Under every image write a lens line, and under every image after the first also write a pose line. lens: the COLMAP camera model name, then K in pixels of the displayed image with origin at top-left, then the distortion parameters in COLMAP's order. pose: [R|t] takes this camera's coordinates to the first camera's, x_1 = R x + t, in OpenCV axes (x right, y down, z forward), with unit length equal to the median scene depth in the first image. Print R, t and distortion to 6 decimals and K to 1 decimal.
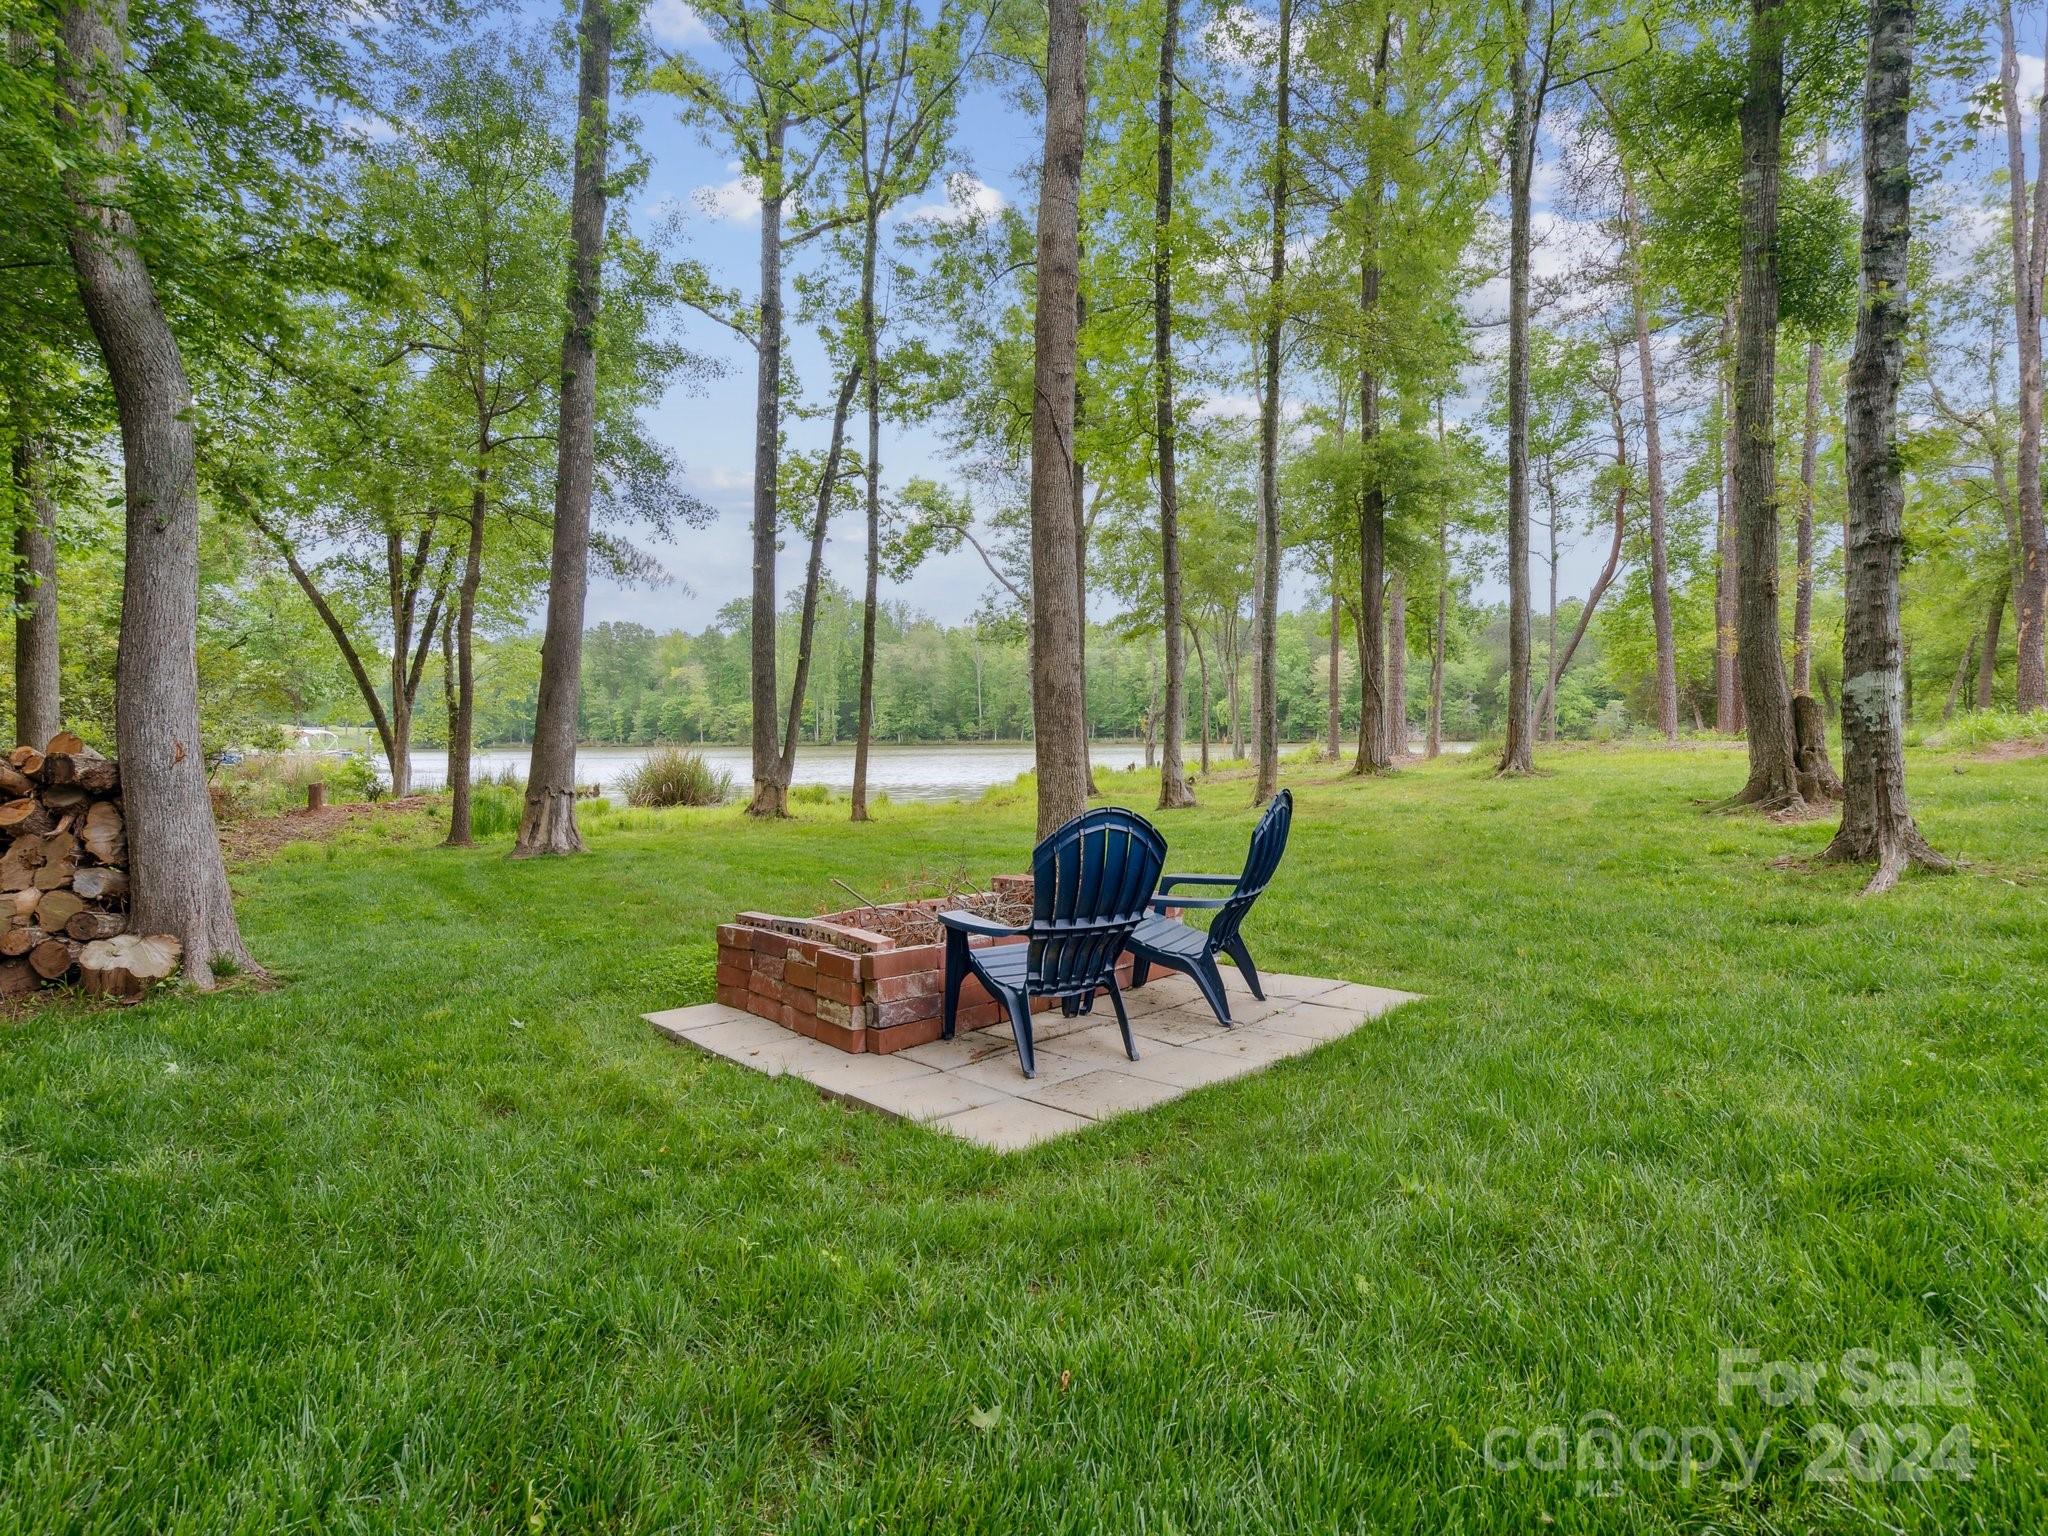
lens RADIAL K [[984.7, 0, 1024.7], [0, 984.7, 724.3], [0, 0, 1]] dist [0.000798, 0.000024]
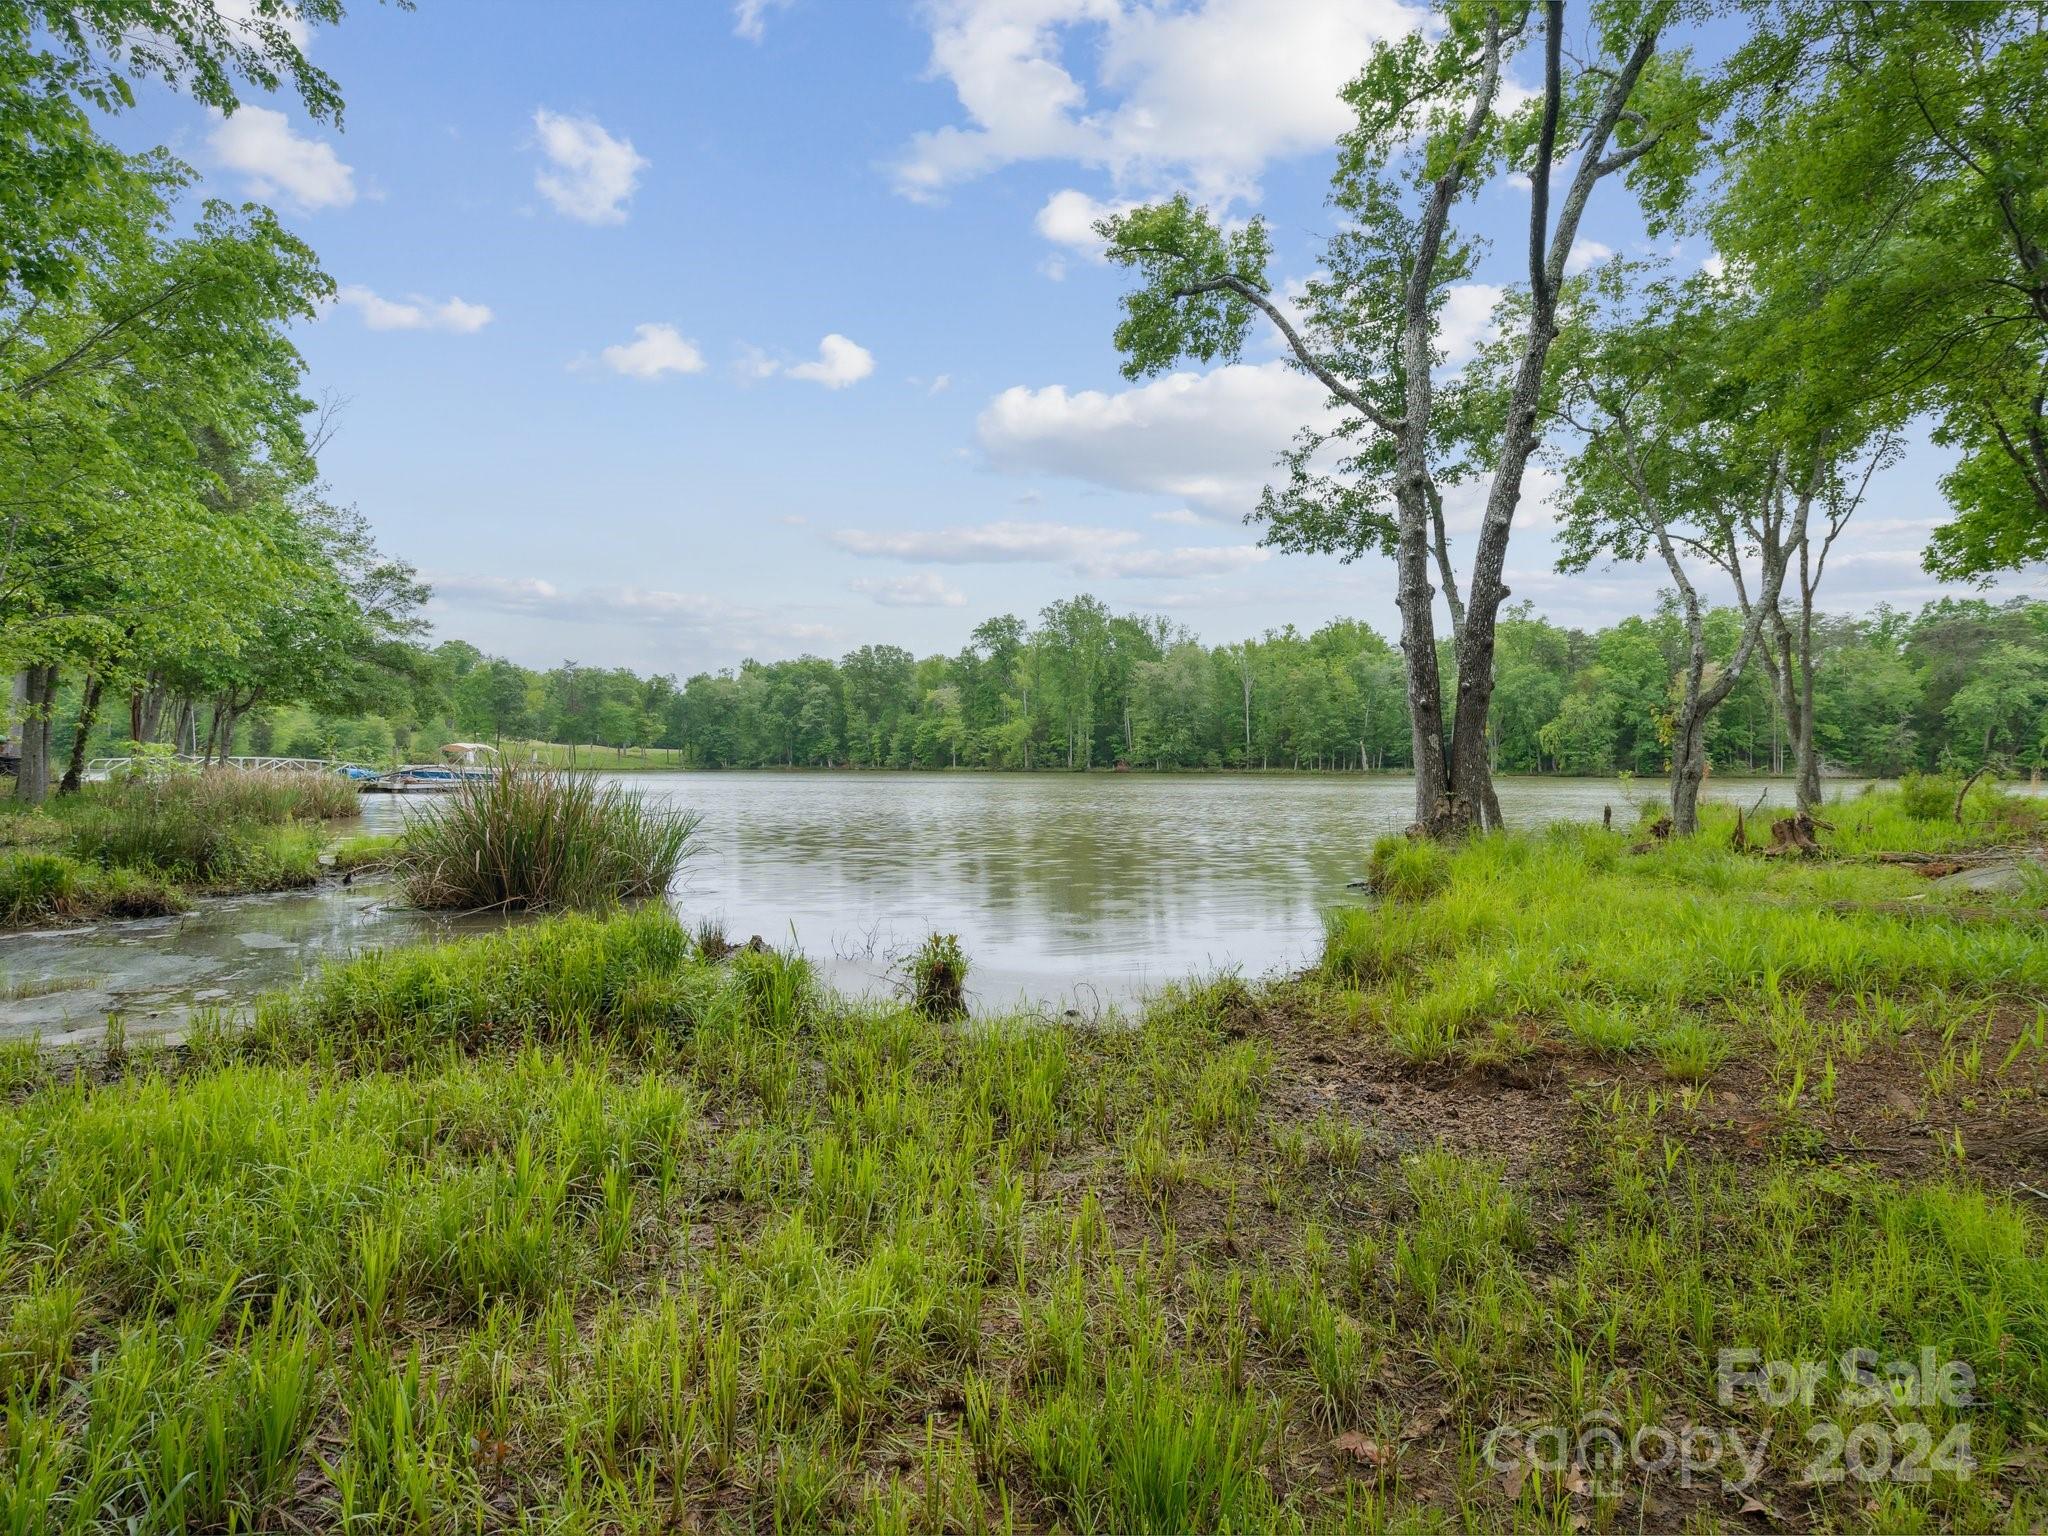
lens RADIAL K [[1008.7, 0, 1024.0], [0, 1008.7, 768.0], [0, 0, 1]] dist [-0.000007, 0.000472]
pose [[0.965802, 0.013947, -0.258907, -0.052517], [-0.009709, 0.999797, 0.017643, 0.018380], [0.259101, -0.014526, 0.965741, 0.722948]]
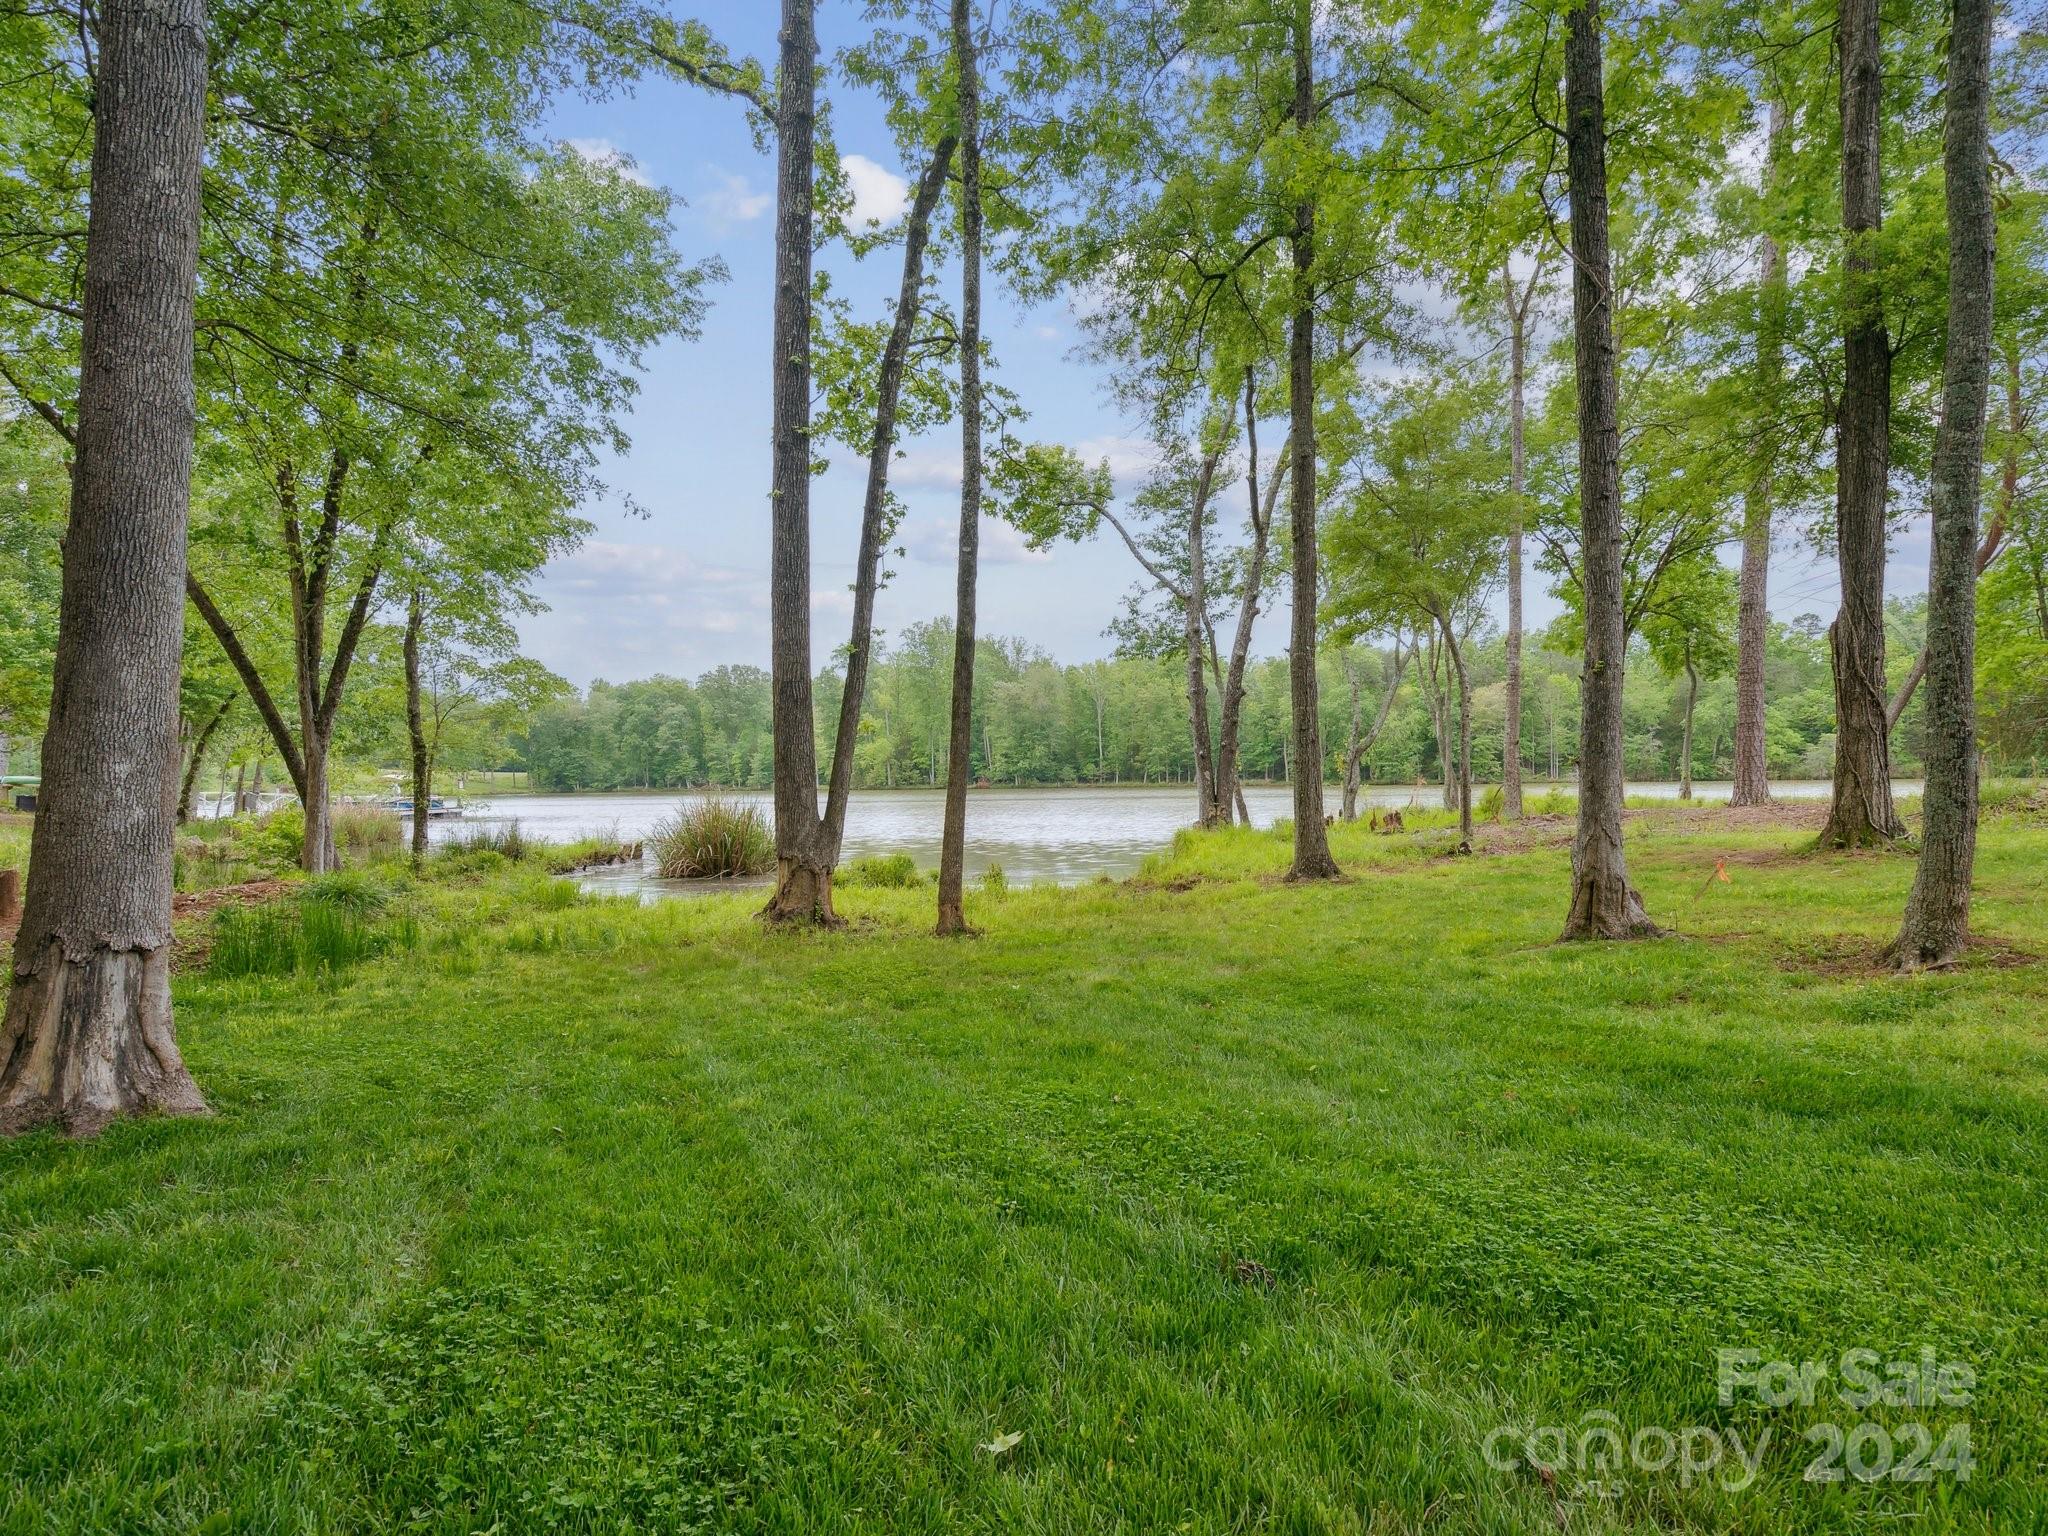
lens RADIAL K [[1008.7, 0, 1024.0], [0, 1008.7, 768.0], [0, 0, 1]] dist [-0.000007, 0.000472]
pose [[0.992870, -0.005697, -0.119067, -0.040450], [0.005939, 0.999981, 0.001674, 0.001720], [0.119056, -0.002369, 0.992885, 0.306758]]
